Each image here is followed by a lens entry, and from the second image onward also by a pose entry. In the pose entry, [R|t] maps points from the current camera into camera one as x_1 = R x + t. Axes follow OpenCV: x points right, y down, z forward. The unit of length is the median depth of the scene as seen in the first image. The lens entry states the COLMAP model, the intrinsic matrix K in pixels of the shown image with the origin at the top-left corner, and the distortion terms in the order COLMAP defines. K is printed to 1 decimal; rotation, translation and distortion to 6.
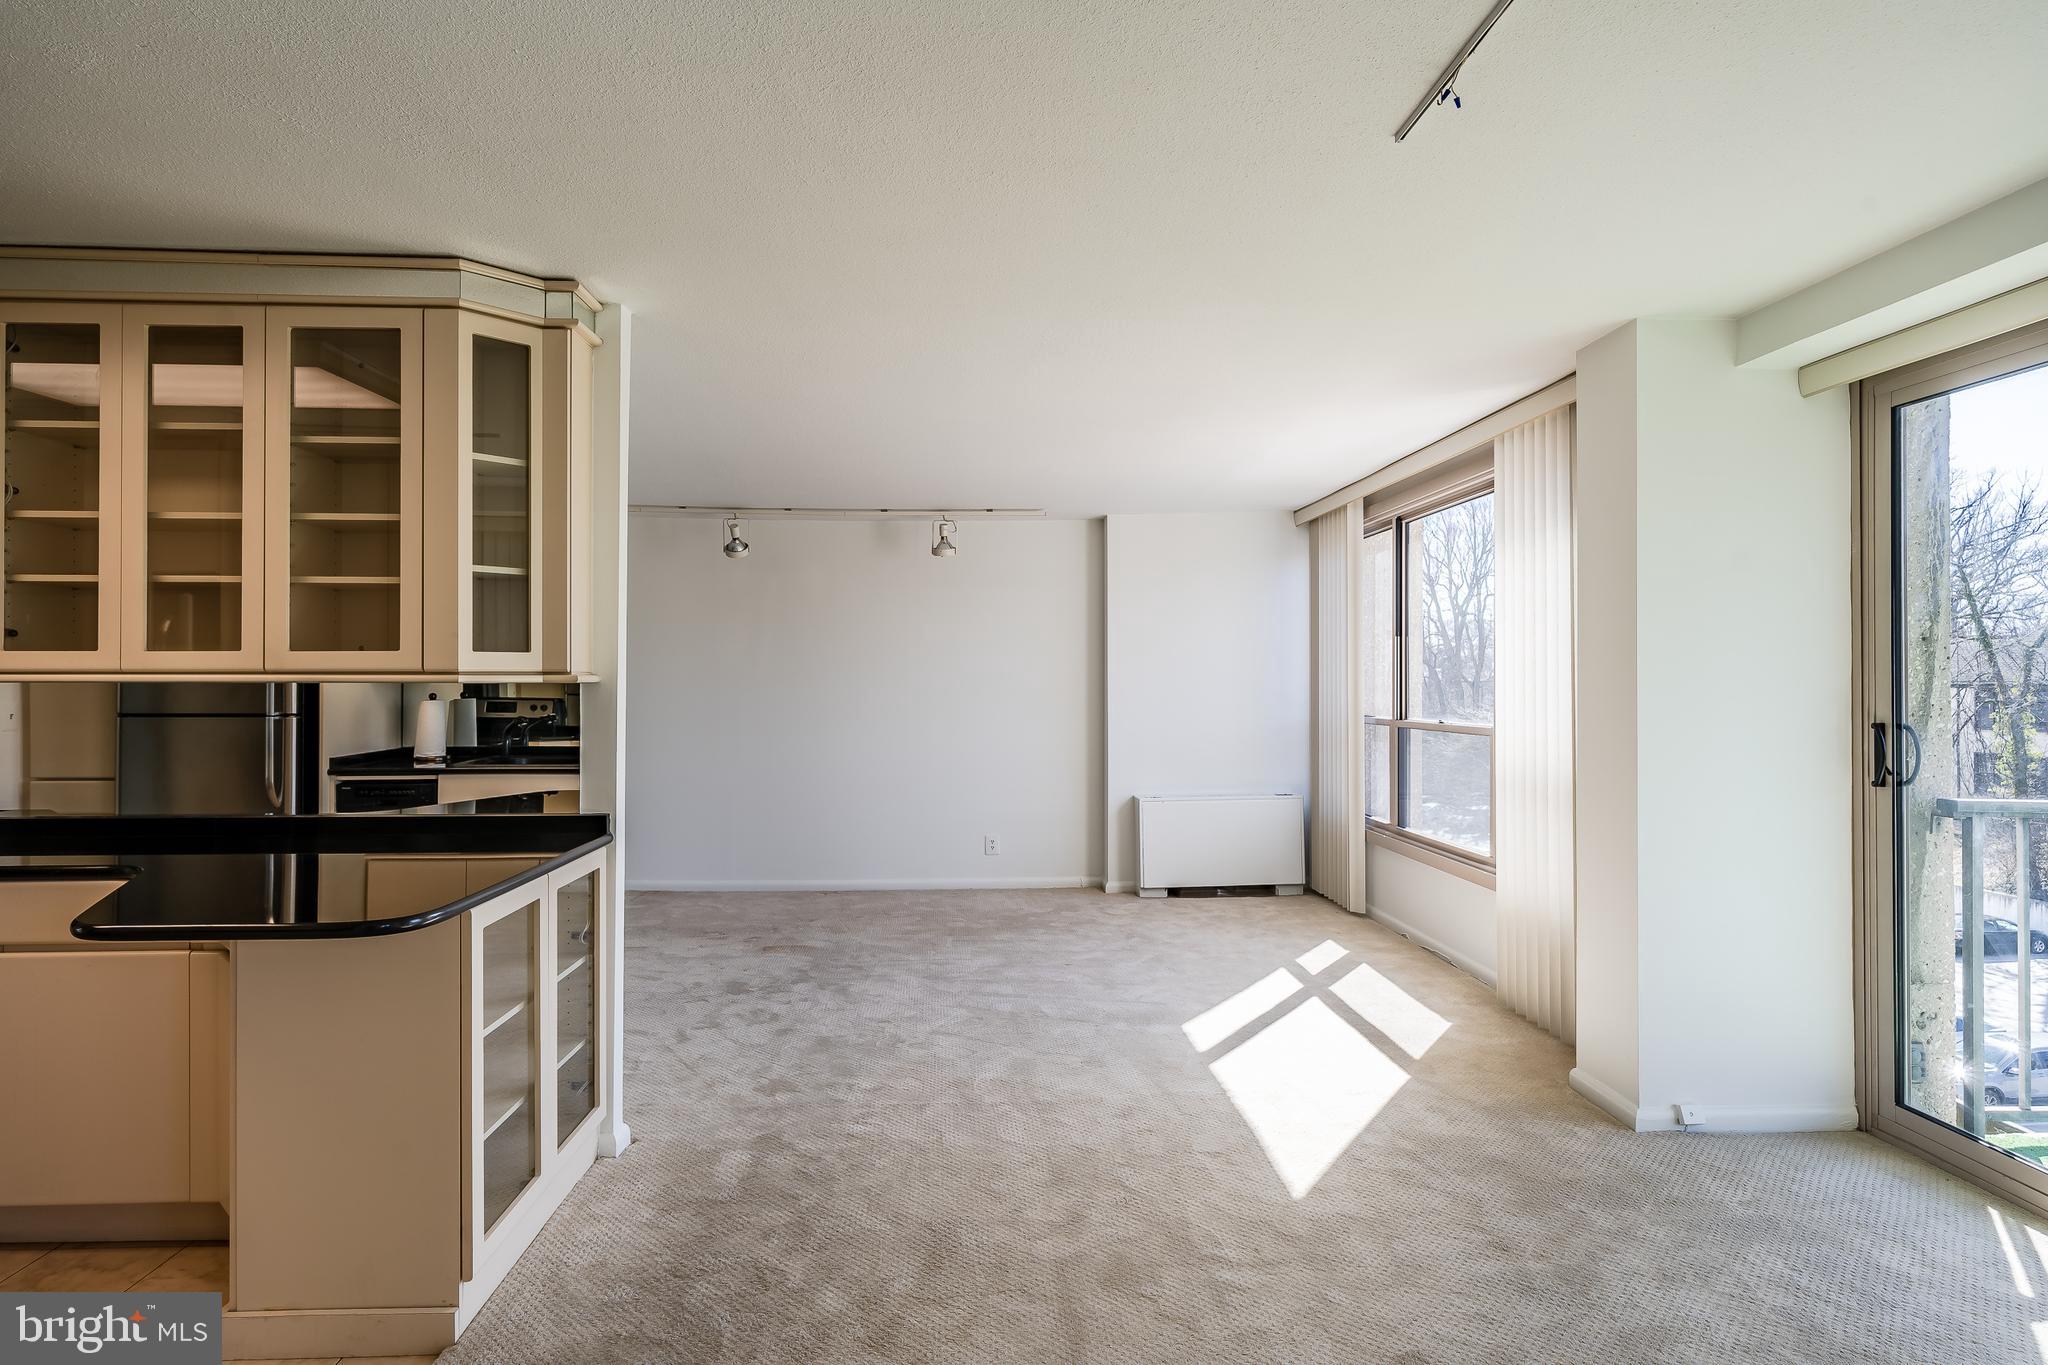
lens RADIAL K [[1089.3, 0, 1017.6], [0, 1089.3, 662.9], [0, 0, 1]] dist [-0.002797, -0.001039]
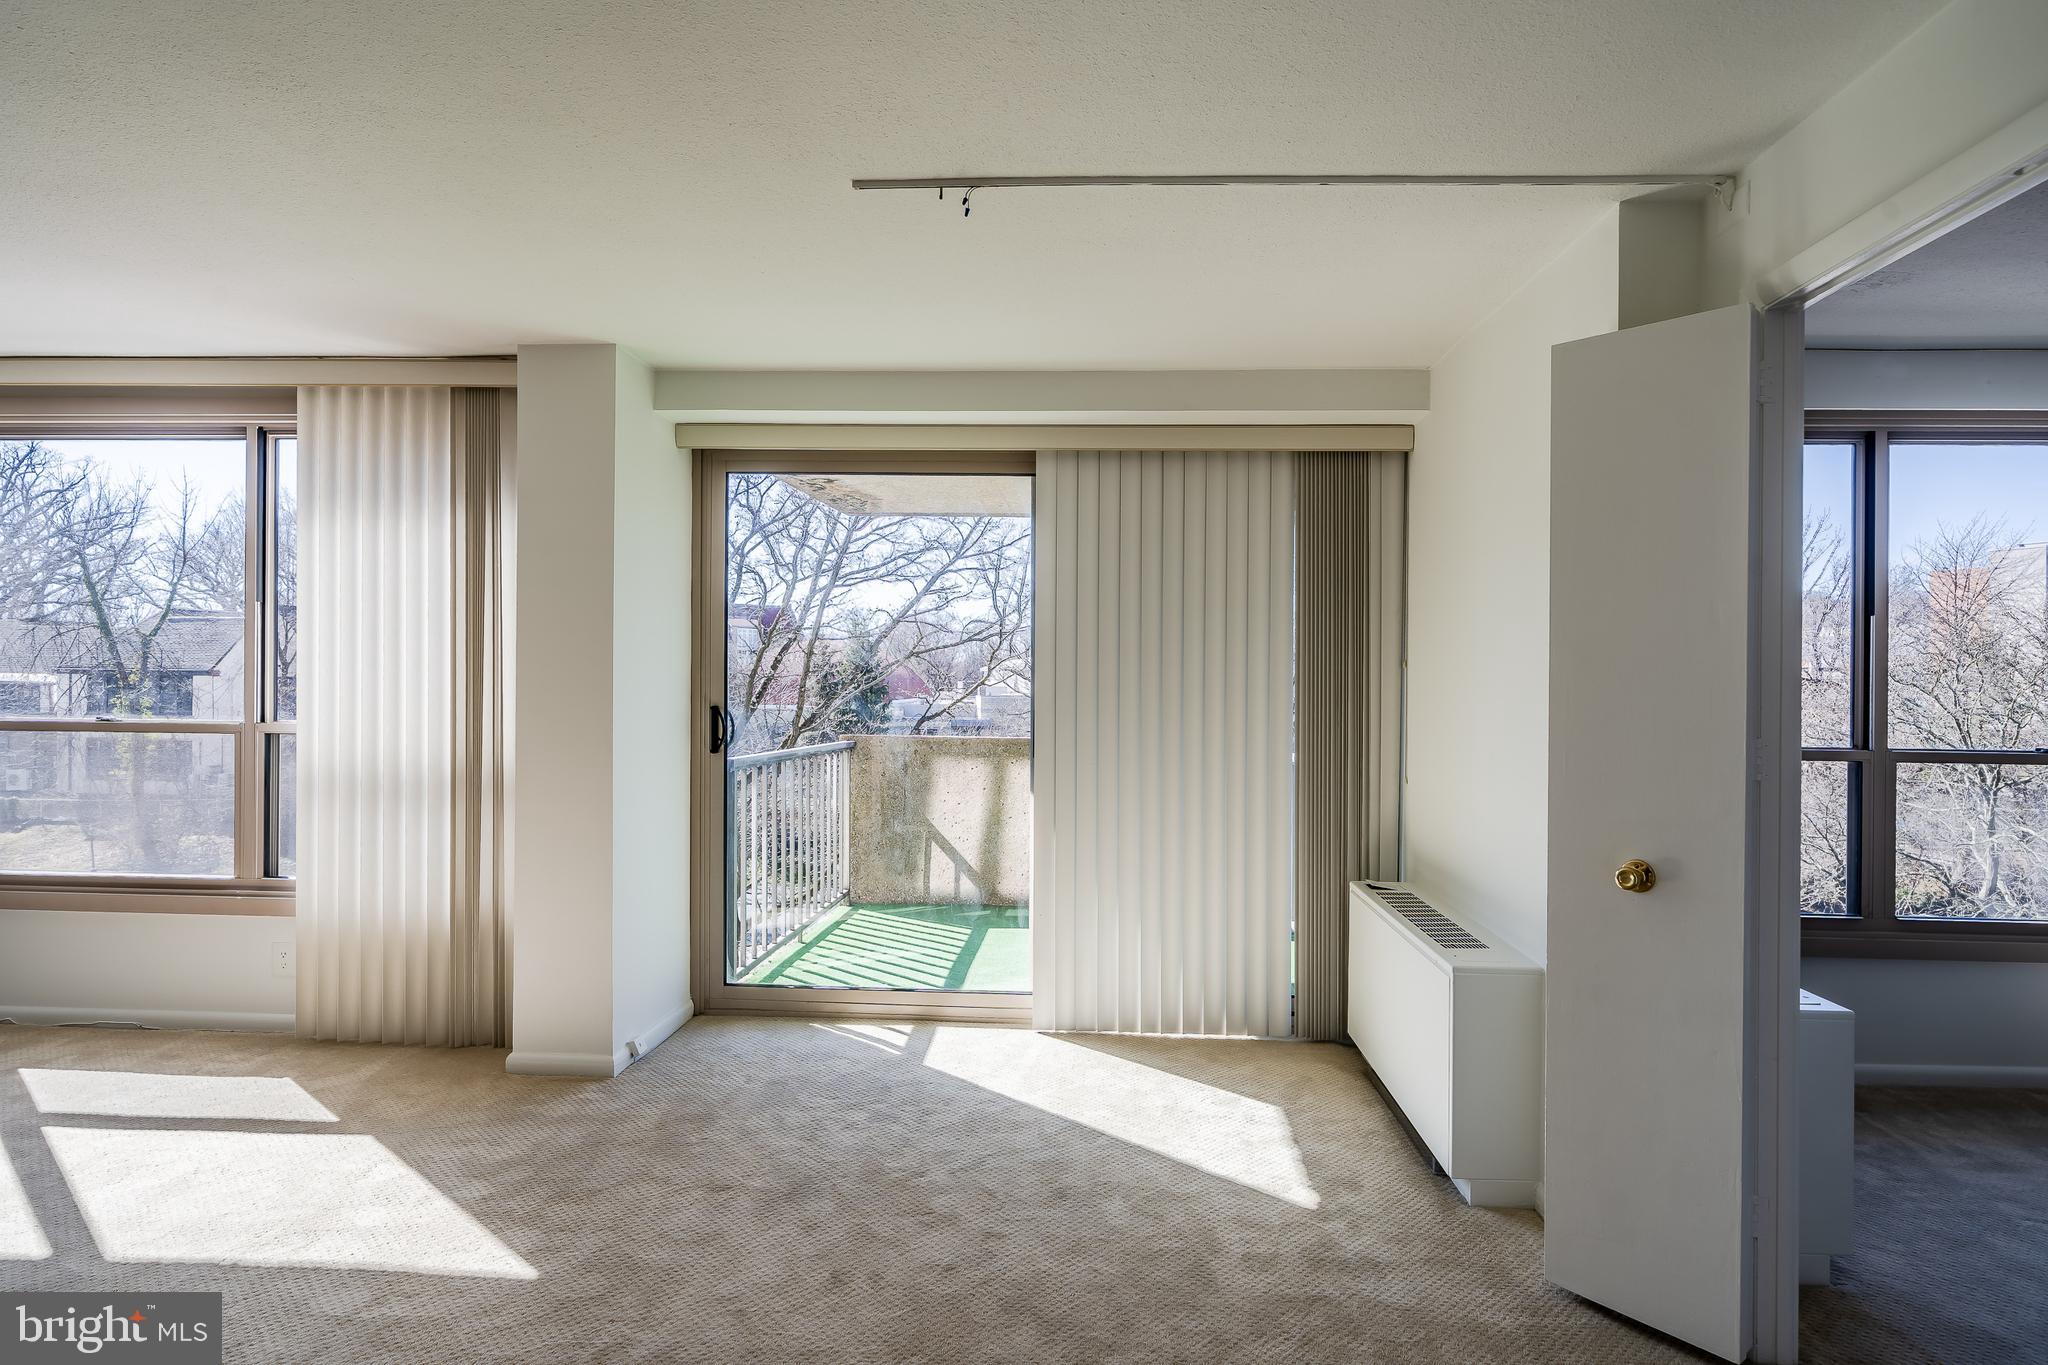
lens RADIAL K [[1075.8, 0, 1041.1], [0, 1075.8, 646.4], [0, 0, 1]] dist [0.001057, 0.000021]
pose [[0.109934, 0.033876, 0.993361, -0.342474], [-0.031650, 0.999032, -0.030567, 0.007240], [-0.993435, -0.028079, 0.110899, 0.317646]]
